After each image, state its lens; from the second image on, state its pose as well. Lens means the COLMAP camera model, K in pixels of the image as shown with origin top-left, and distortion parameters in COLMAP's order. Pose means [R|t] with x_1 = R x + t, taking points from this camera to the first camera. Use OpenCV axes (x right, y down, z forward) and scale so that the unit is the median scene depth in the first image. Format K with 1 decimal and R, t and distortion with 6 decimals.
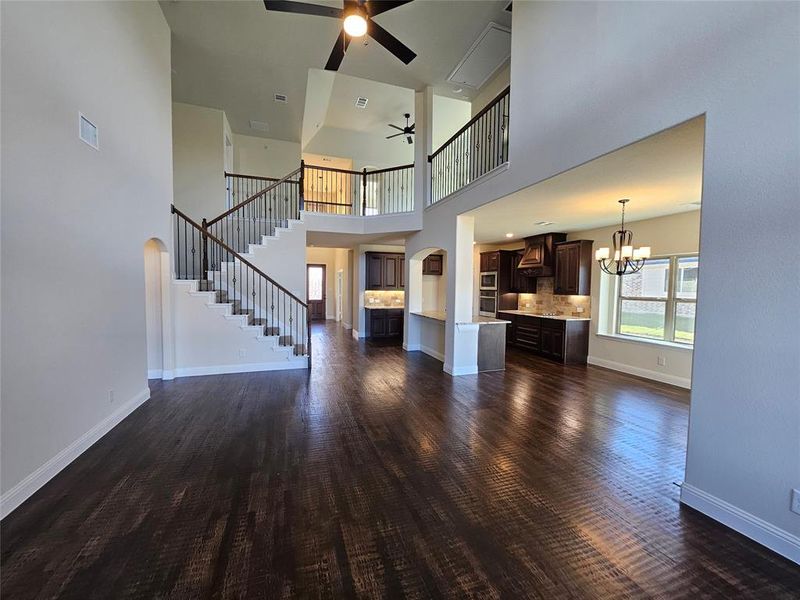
lens RADIAL K [[312.4, 0, 400.9], [0, 312.4, 298.5], [0, 0, 1]] dist [-0.001324, -0.001456]
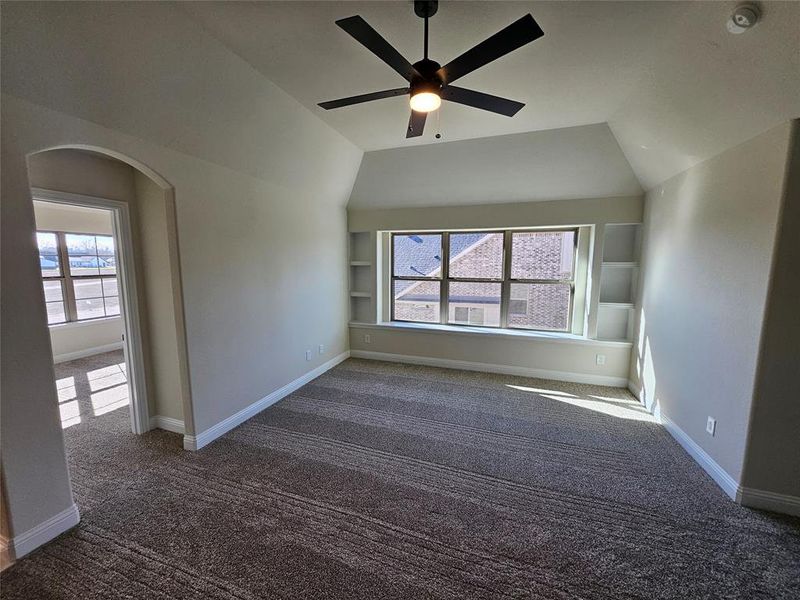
lens RADIAL K [[312.4, 0, 395.0], [0, 312.4, 303.1], [0, 0, 1]] dist [-0.001324, -0.001456]
pose [[0.638906, -0.090012, 0.764000, 0.009467], [0.027286, 0.995158, 0.094428, -0.013996], [-0.768800, -0.039484, 0.638269, 0.416836]]
